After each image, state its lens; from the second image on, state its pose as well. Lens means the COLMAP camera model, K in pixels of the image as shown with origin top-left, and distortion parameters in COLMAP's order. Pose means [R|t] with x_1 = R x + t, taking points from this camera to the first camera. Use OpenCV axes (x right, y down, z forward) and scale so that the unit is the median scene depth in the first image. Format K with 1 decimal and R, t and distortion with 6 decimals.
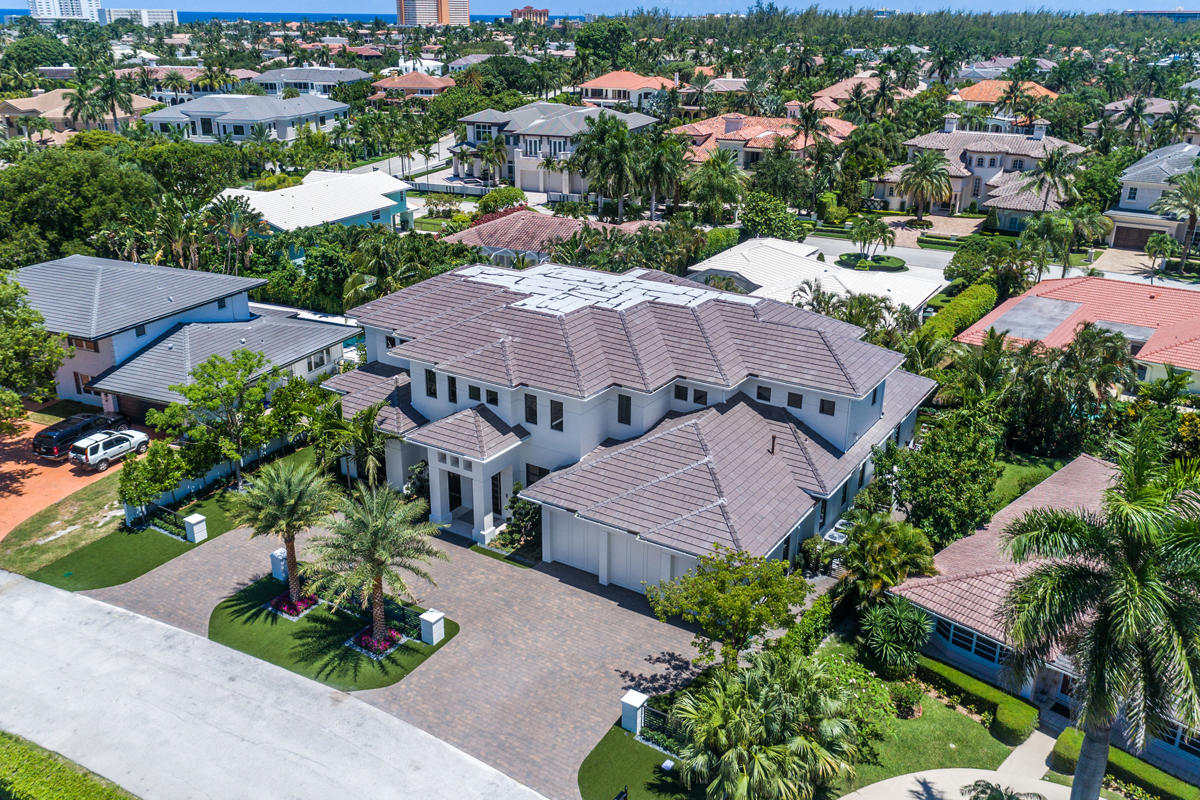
lens RADIAL K [[1007.4, 0, 605.3], [0, 1007.4, 399.7], [0, 0, 1]] dist [0.019697, -0.004351]
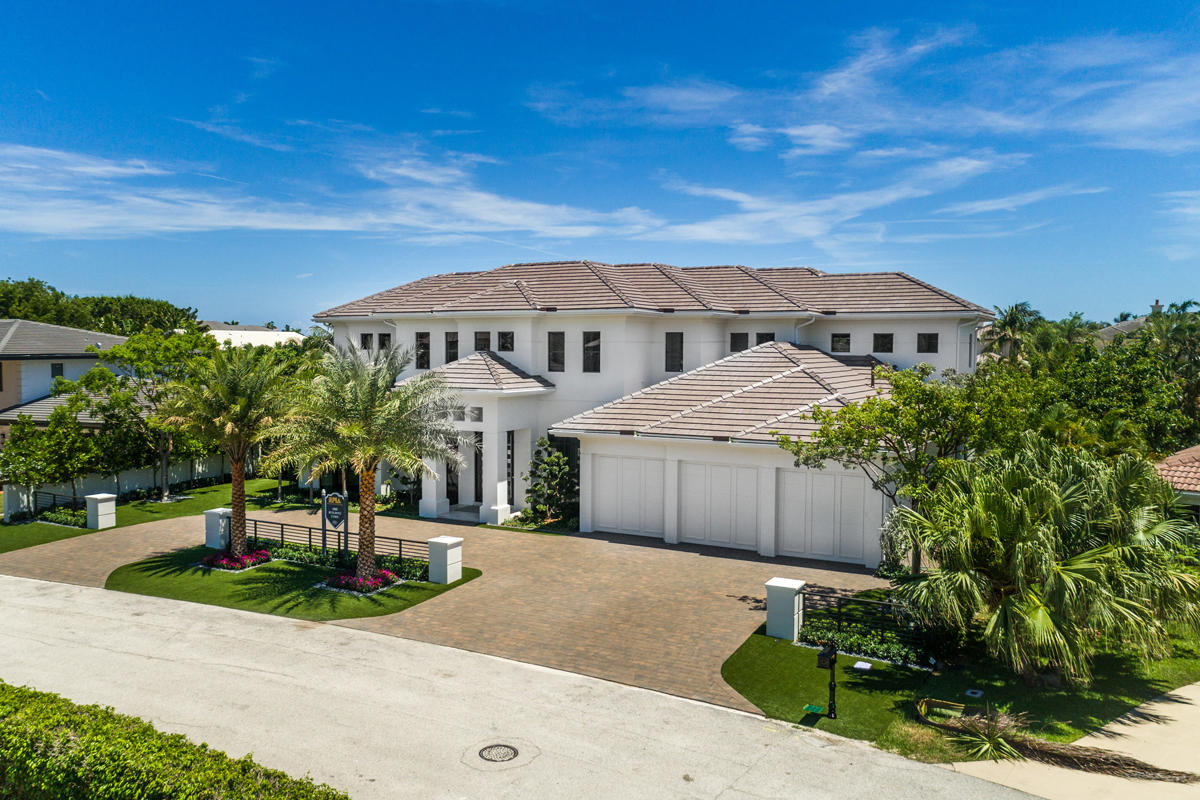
lens RADIAL K [[948.2, 0, 574.8], [0, 948.2, 442.8], [0, 0, 1]] dist [0.014954, 0.013138]
pose [[0.998191, -0.006932, 0.059722, -0.117277], [0.022469, 0.964368, -0.263608, 0.308447], [-0.055767, 0.264473, 0.962779, 0.344562]]
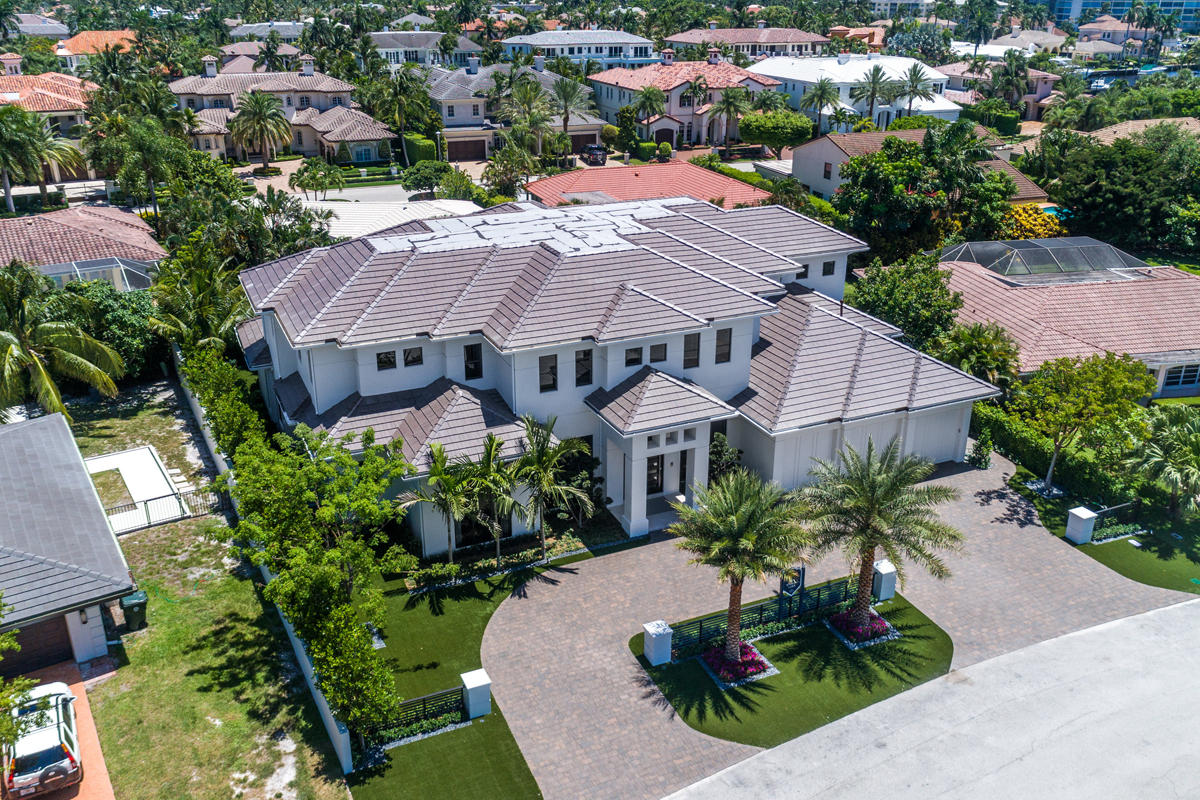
lens RADIAL K [[1013.2, 0, 601.4], [0, 1013.2, 402.8], [0, 0, 1]] dist [0.025650, 0.007051]
pose [[0.538213, -0.327891, 0.776411, -0.896112], [0.305577, 0.934454, 0.182807, -0.145786], [-0.785461, 0.138864, 0.603132, 0.617147]]
